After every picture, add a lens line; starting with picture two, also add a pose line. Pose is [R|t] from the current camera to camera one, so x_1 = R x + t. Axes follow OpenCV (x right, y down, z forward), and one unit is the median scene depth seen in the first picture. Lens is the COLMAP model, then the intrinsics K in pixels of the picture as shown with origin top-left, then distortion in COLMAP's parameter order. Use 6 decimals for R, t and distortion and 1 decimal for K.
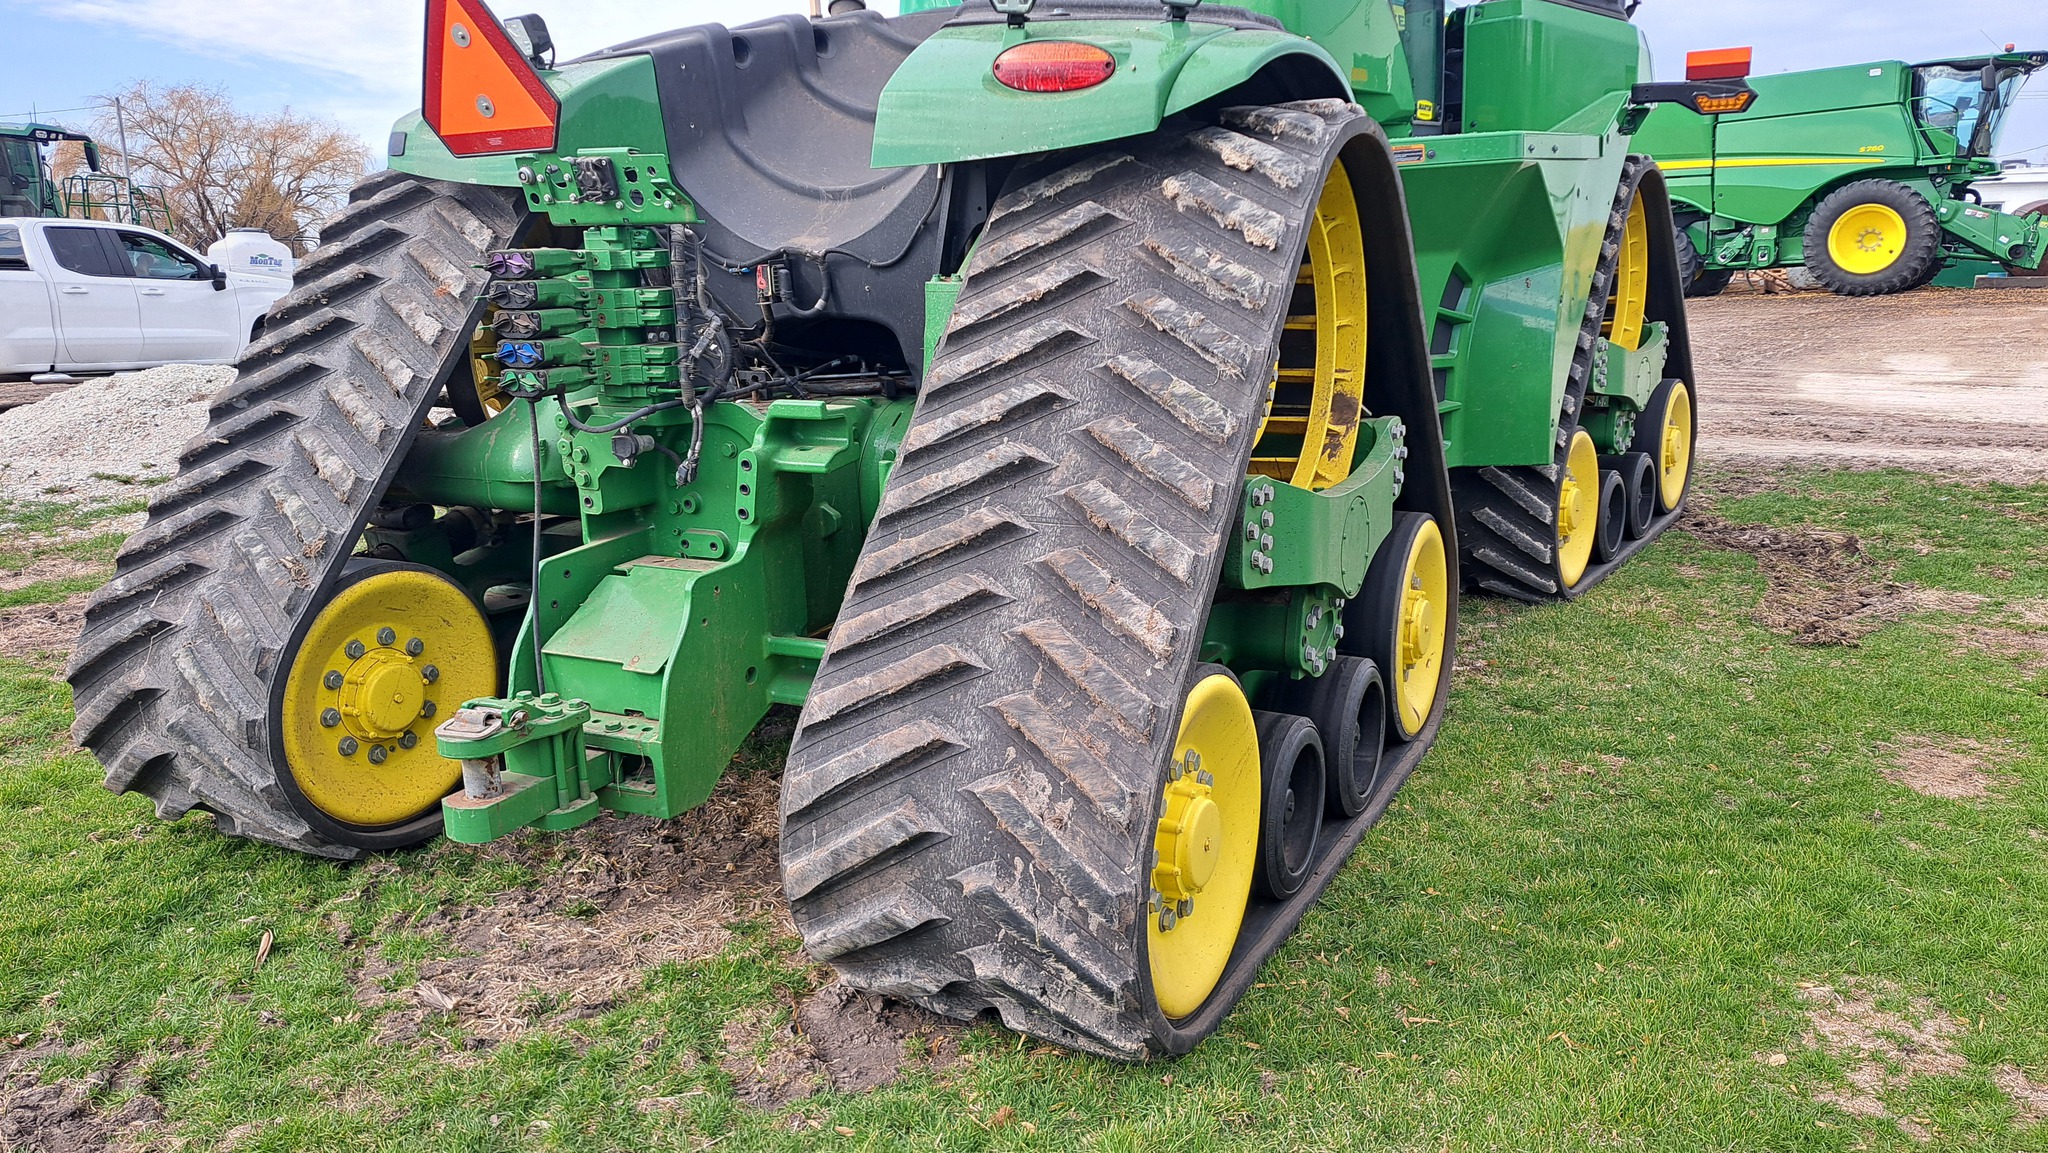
lens RADIAL K [[1509.9, 0, 1046.5], [0, 1509.9, 592.5], [0, 0, 1]] dist [0.073151, -0.073178]
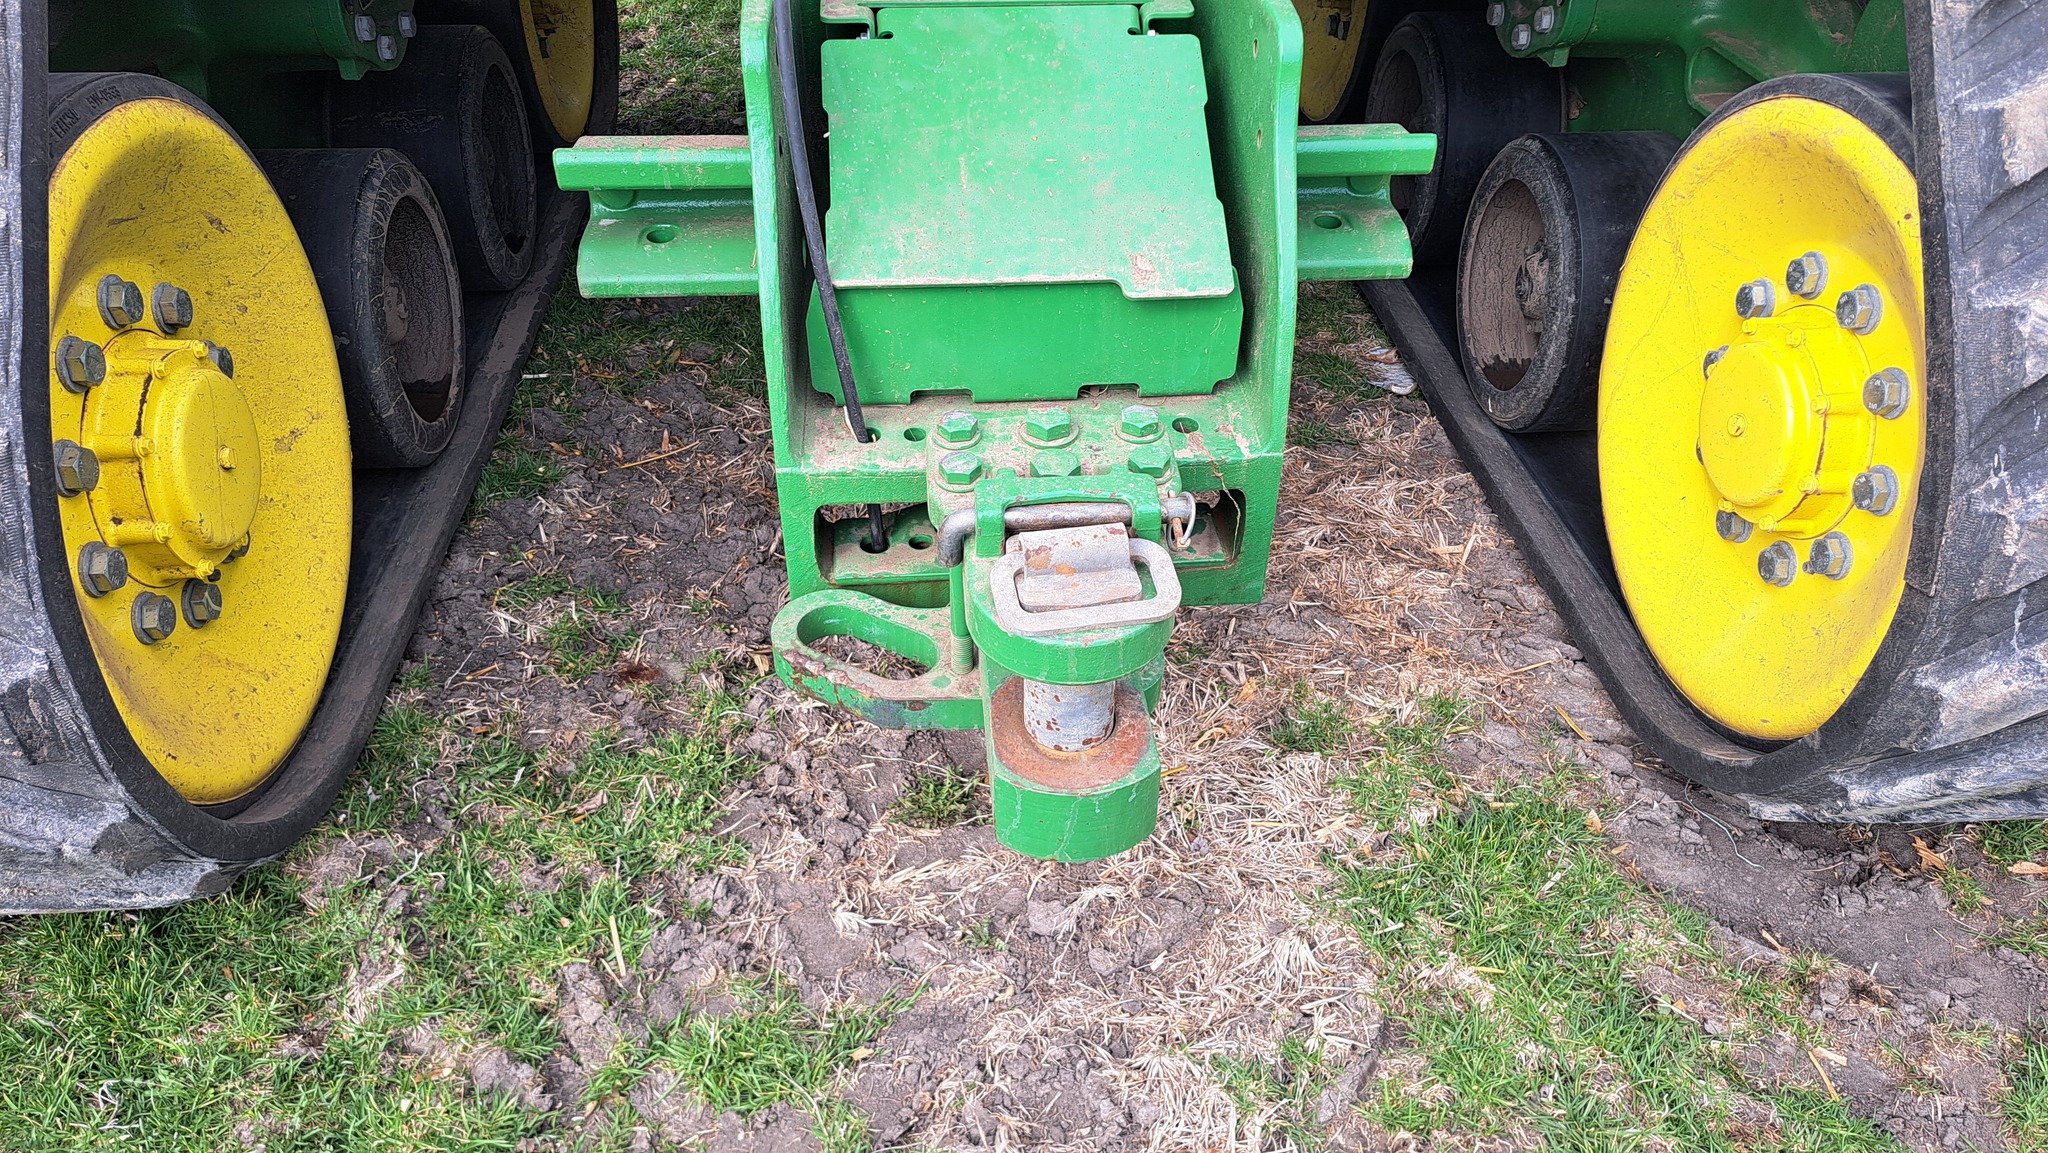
lens RADIAL K [[1509.9, 0, 1036.9], [0, 1509.9, 556.8], [0, 0, 1]] dist [0.073151, -0.073178]
pose [[0.855379, -0.285131, 0.432466, -0.426509], [0.088982, 0.903343, 0.419588, -0.048237], [-0.510302, -0.320426, 0.798072, 0.595475]]
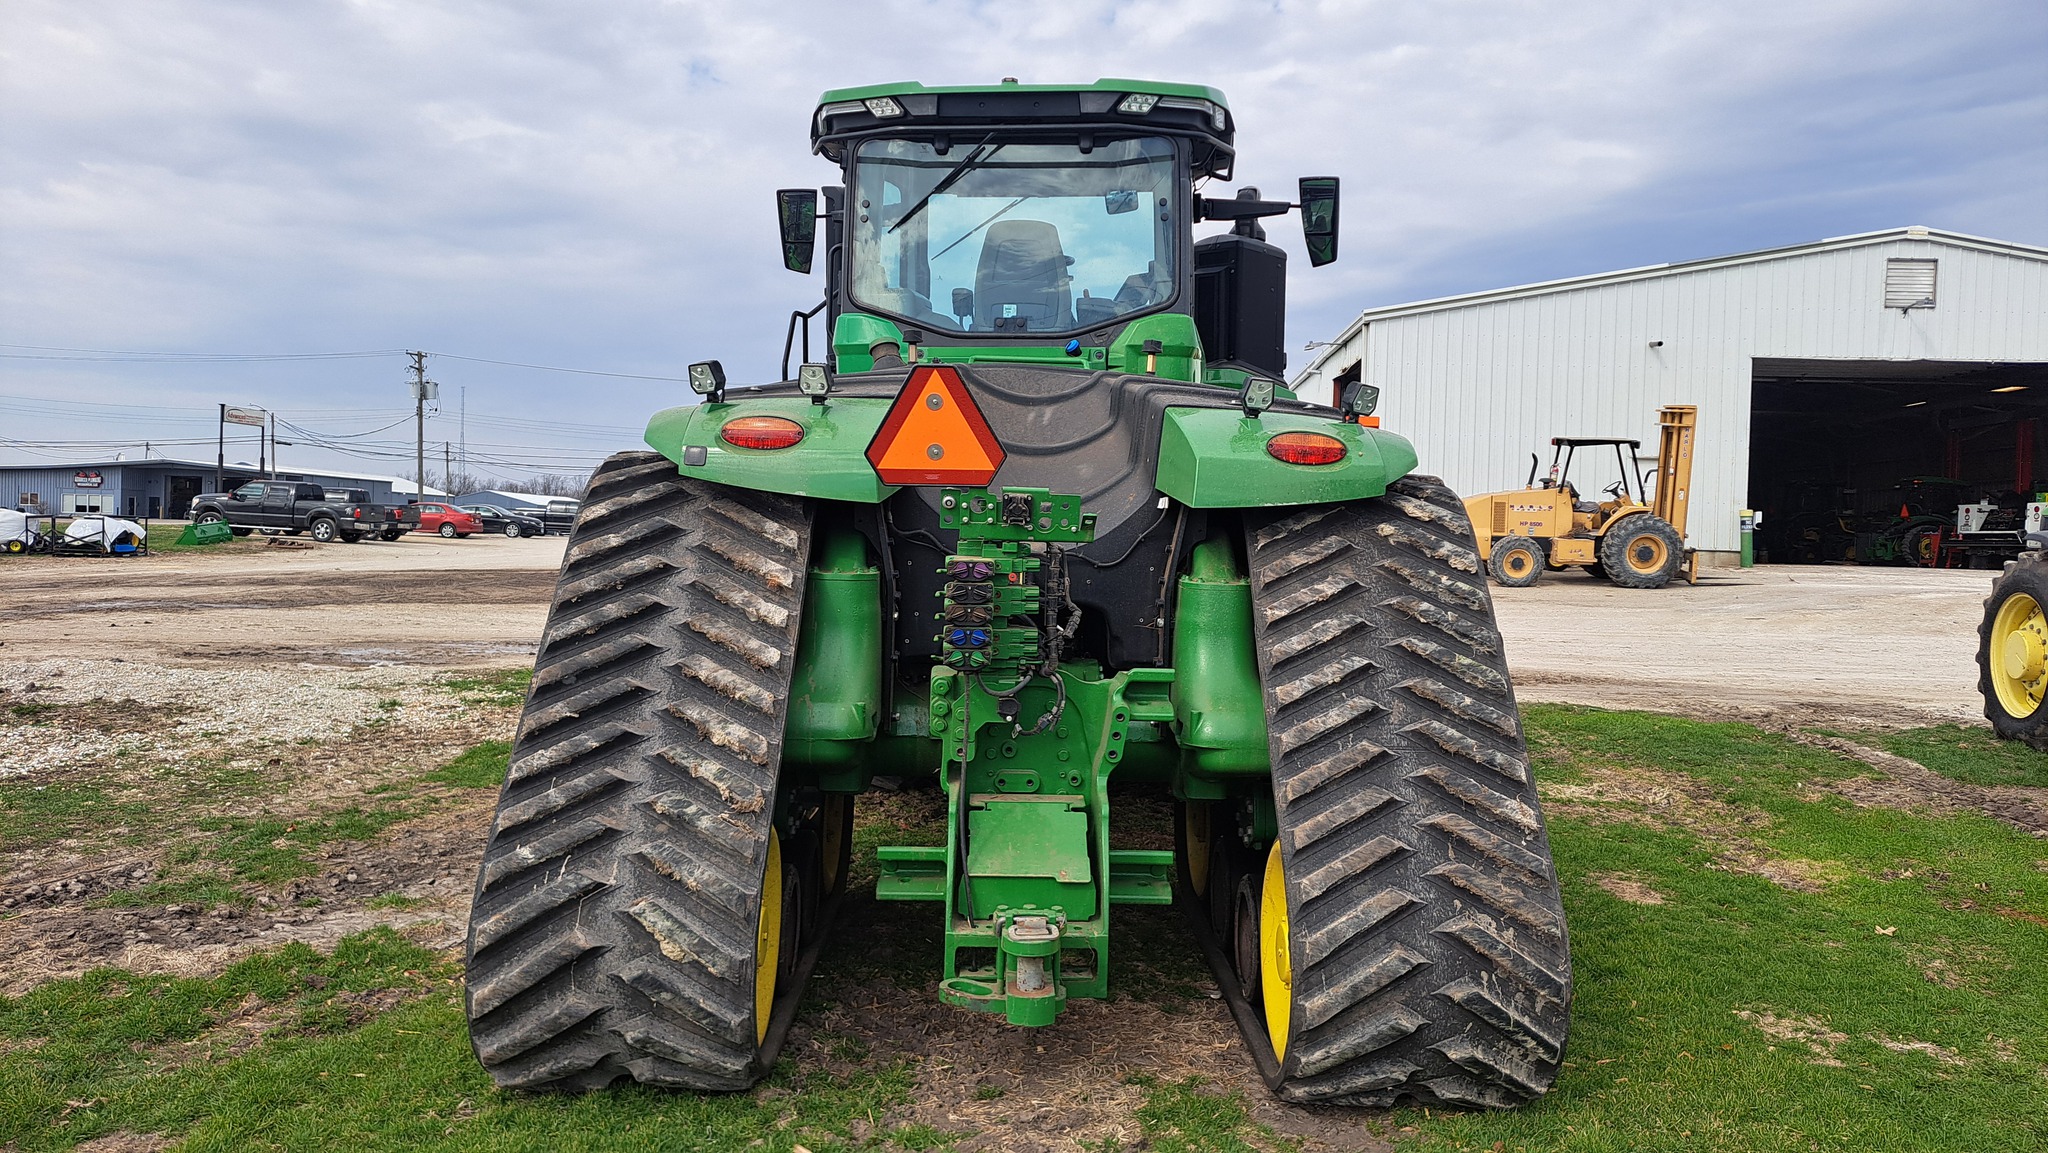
lens RADIAL K [[1460.4, 0, 1037.6], [0, 1460.4, 531.5], [0, 0, 1]] dist [-0.007761, -0.012037]
pose [[0.884827, 0.026424, 0.465169, -0.769033], [0.062438, 0.982660, -0.174587, -0.022578], [-0.461716, 0.183524, 0.867835, -0.105522]]
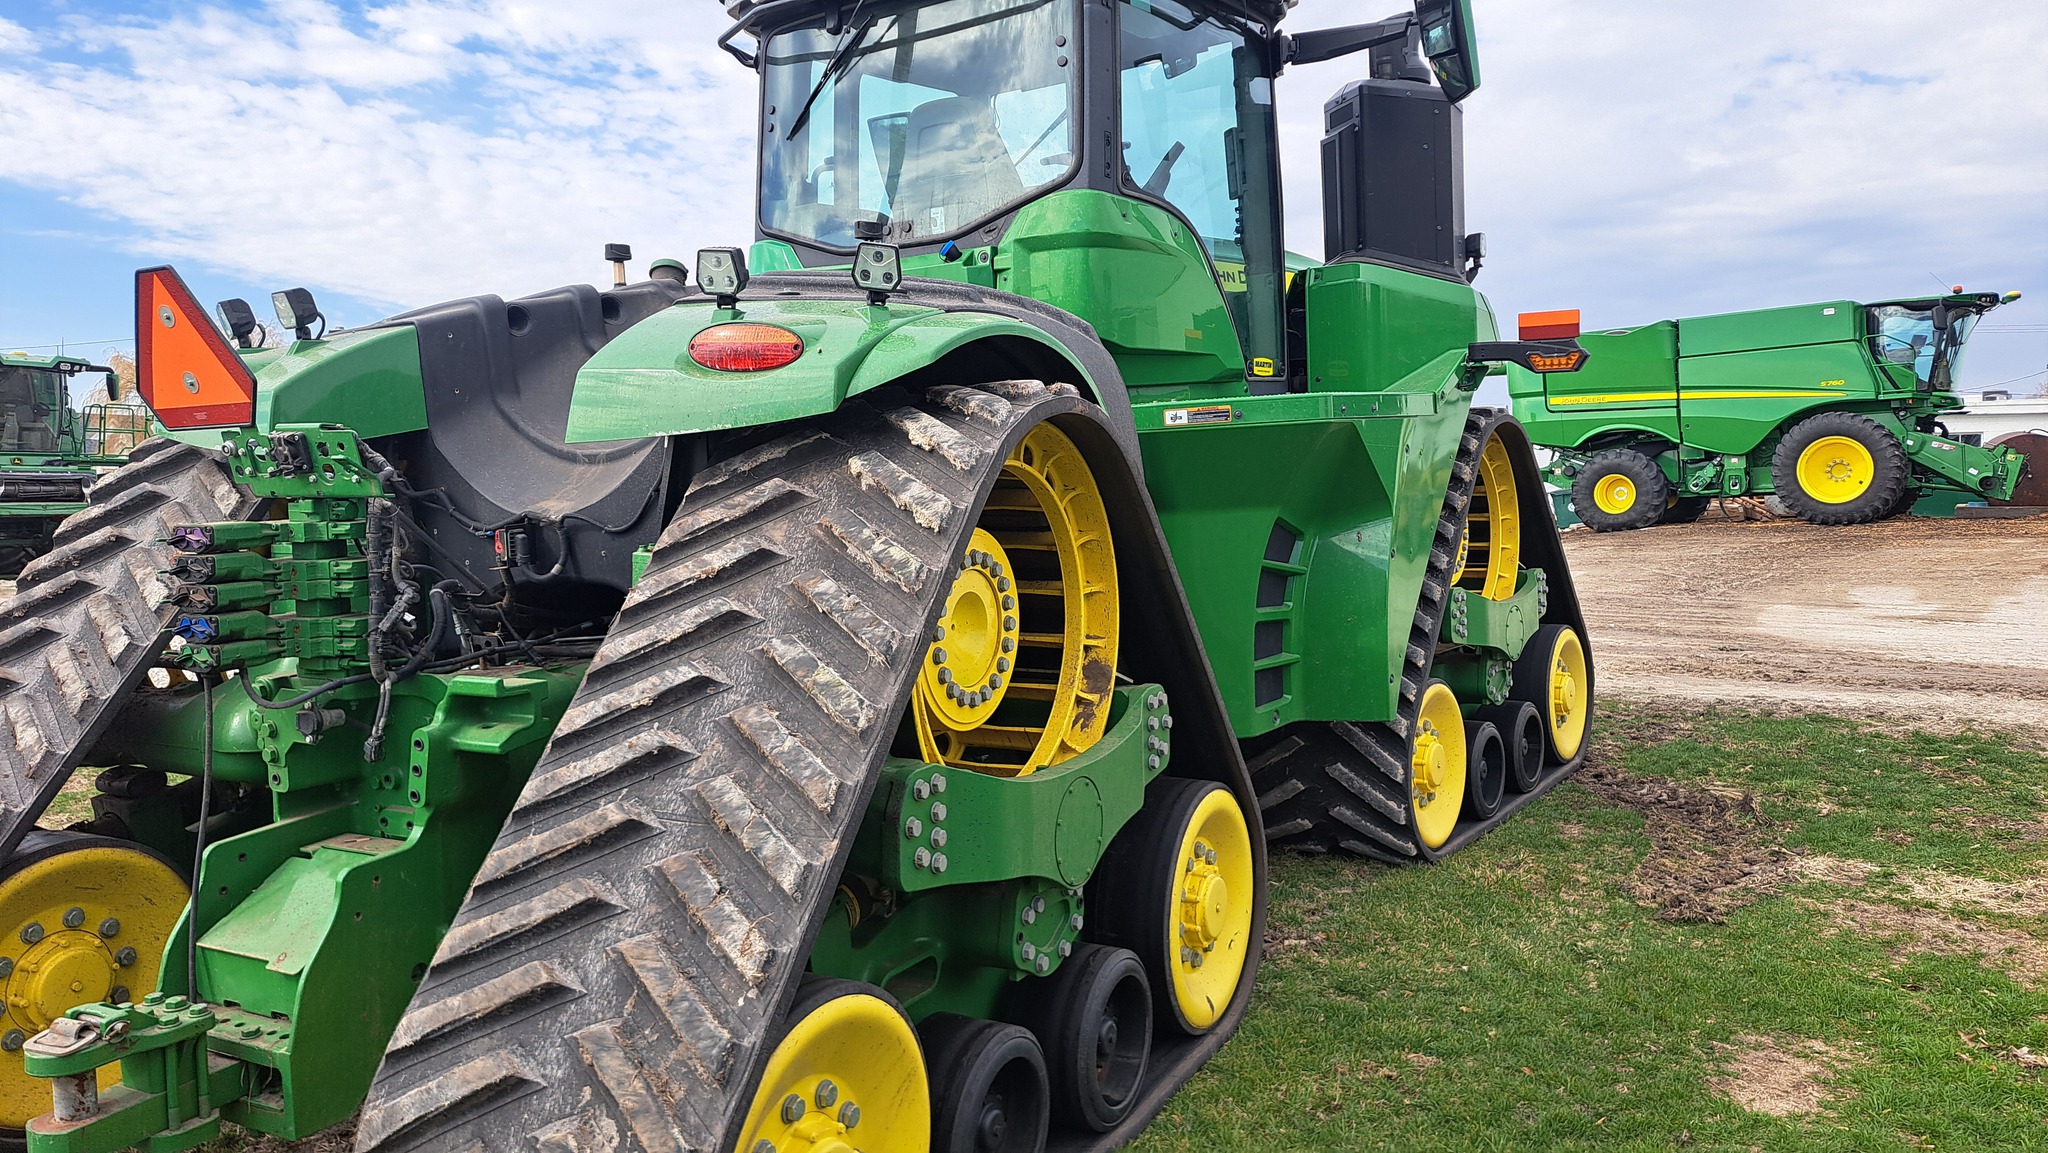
lens RADIAL K [[1509.9, 0, 1031.1], [0, 1509.9, 528.5], [0, 0, 1]] dist [0.073151, -0.073178]
pose [[0.999707, 0.004413, -0.023804, 0.182804], [-0.008621, 0.983680, -0.179721, -0.043428], [0.022622, 0.179873, 0.983430, 0.039998]]
